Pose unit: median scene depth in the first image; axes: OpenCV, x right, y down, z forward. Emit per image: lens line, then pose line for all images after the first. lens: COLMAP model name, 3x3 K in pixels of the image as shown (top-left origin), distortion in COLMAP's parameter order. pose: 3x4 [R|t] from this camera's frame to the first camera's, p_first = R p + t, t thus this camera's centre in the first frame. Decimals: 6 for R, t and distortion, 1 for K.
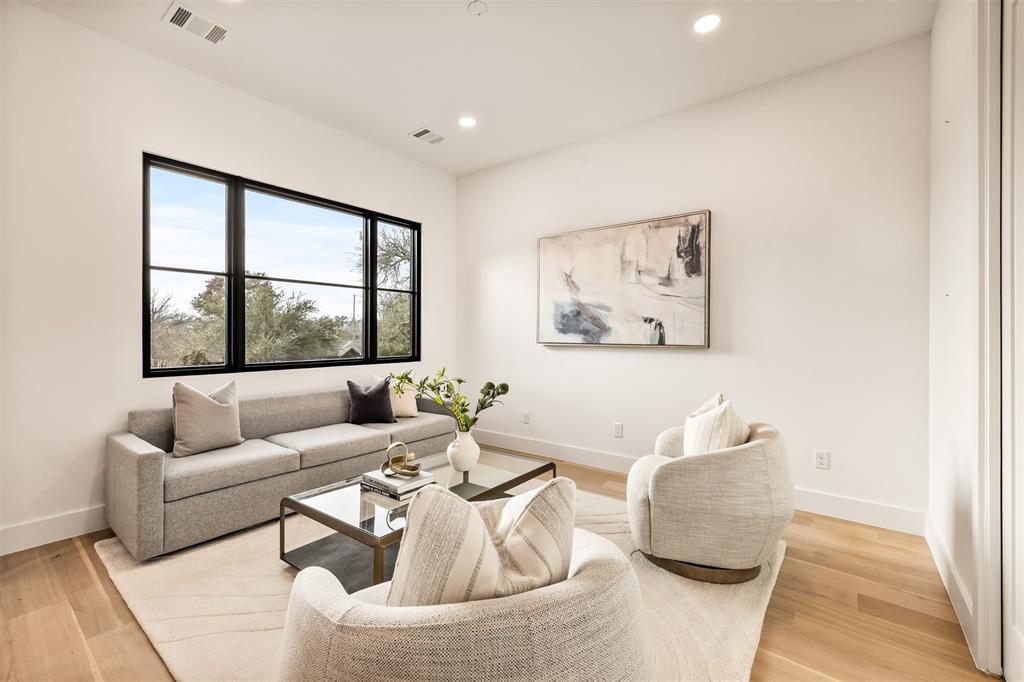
lens RADIAL K [[481.4, 0, 461.9], [0, 481.4, 335.5], [0, 0, 1]] dist [-0.000937, -0.000162]
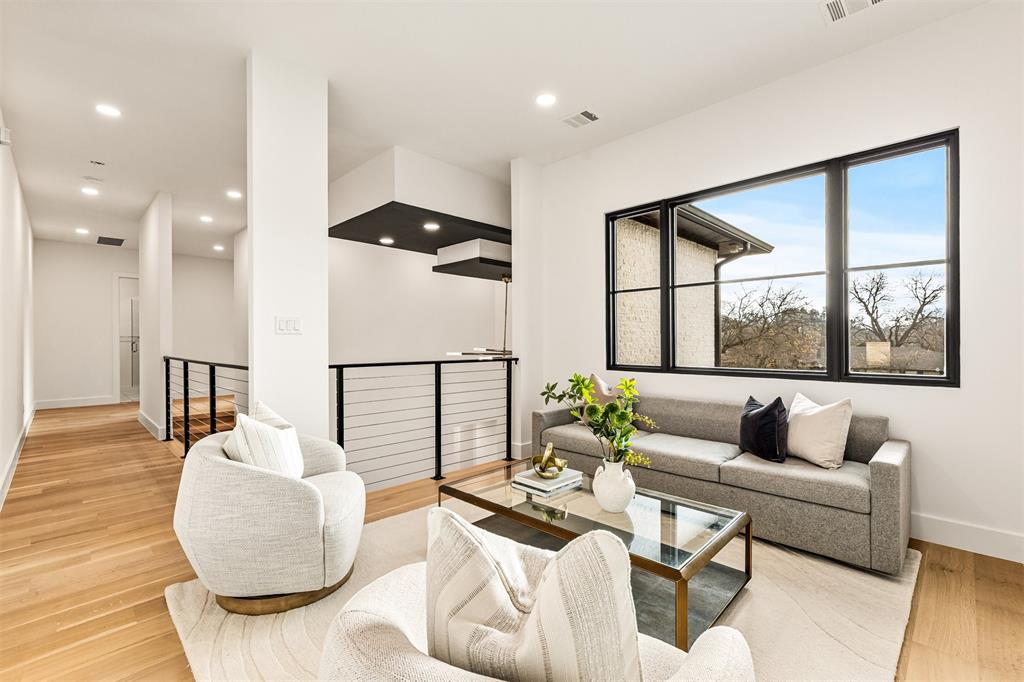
lens RADIAL K [[434.2, 0, 498.1], [0, 434.2, 340.5], [0, 0, 1]] dist [0.010871, -0.000156]
pose [[-0.107733, 0.000629, -0.994180, 0.612836], [0.005426, 0.999985, 0.000044, -0.002032], [0.994165, -0.005389, -0.107735, 0.741375]]
